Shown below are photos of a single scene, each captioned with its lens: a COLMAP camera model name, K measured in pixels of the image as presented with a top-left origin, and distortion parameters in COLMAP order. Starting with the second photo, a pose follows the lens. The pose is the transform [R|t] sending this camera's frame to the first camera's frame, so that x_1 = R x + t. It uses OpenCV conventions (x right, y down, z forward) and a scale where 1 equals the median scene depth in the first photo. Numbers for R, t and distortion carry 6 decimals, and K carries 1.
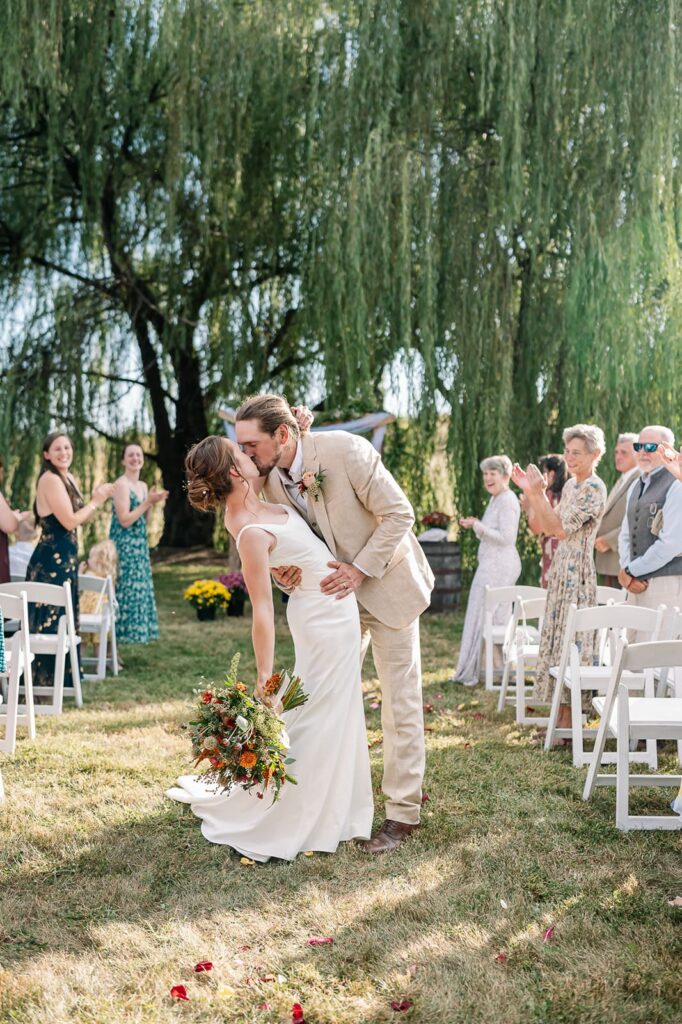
lens RADIAL K [[1051.9, 0, 341.0], [0, 1051.9, 512.0], [0, 0, 1]] dist [-0.015884, -0.019511]
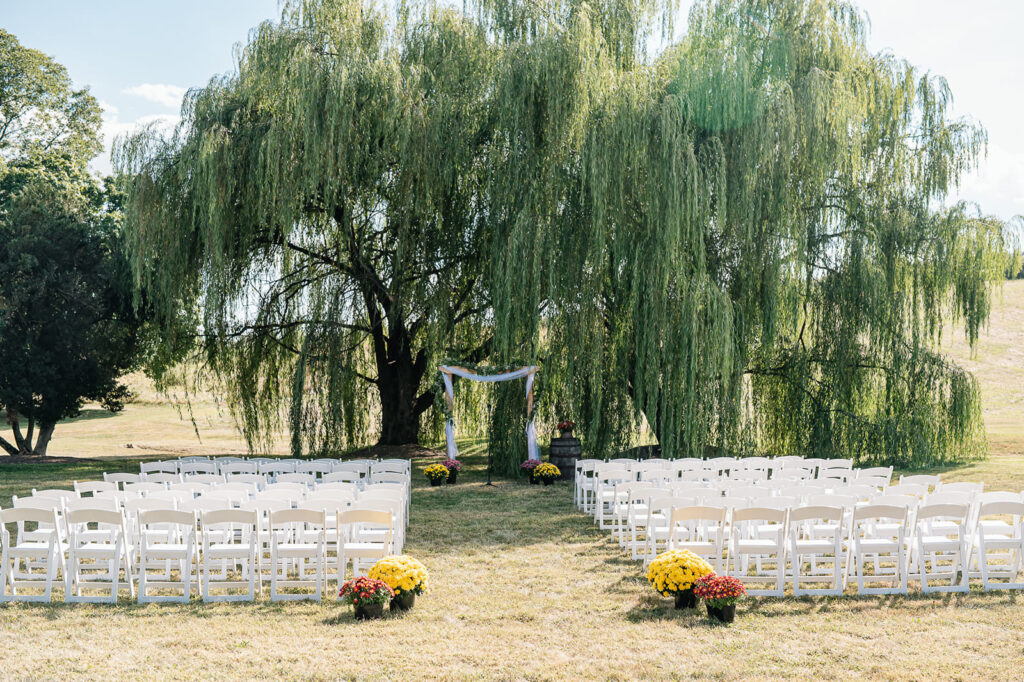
lens RADIAL K [[1051.9, 0, 512.0], [0, 1051.9, 341.0], [0, 0, 1]] dist [-0.015884, -0.019511]
pose [[0.999666, -0.024242, 0.008937, -0.008651], [0.024728, 0.997949, -0.059049, -0.030866], [-0.007487, 0.059250, 0.998215, -0.718444]]
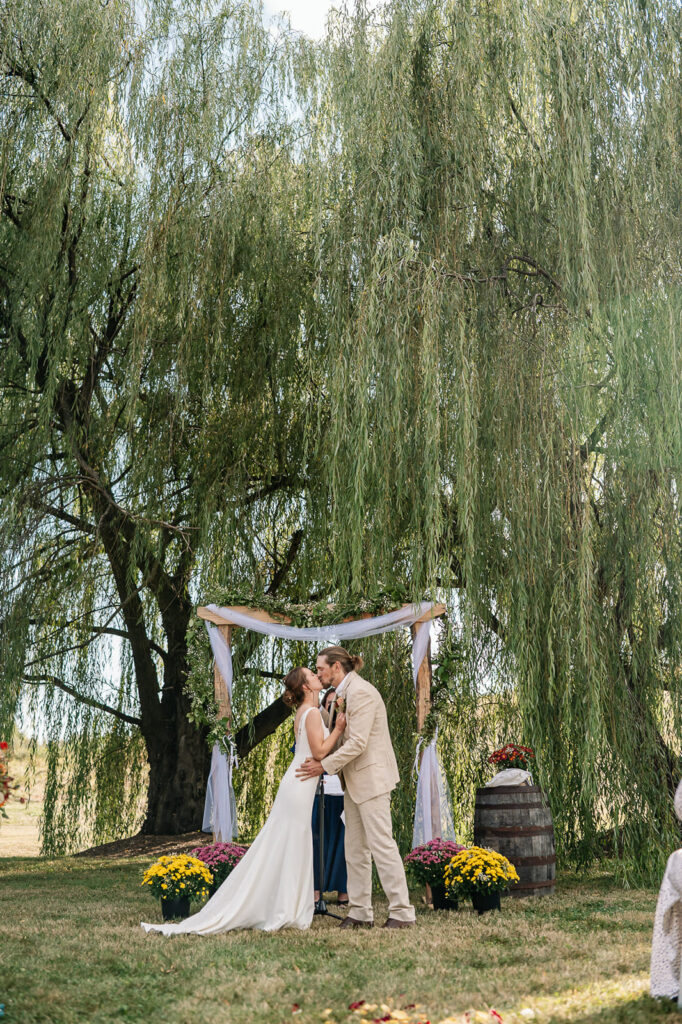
lens RADIAL K [[1051.9, 0, 341.0], [0, 1051.9, 512.0], [0, 0, 1]] dist [-0.015884, -0.019511]
pose [[0.998972, -0.044939, -0.005962, -0.011107], [0.041508, 0.959623, -0.278210, 0.042351], [0.018224, 0.277677, 0.960502, 0.286406]]
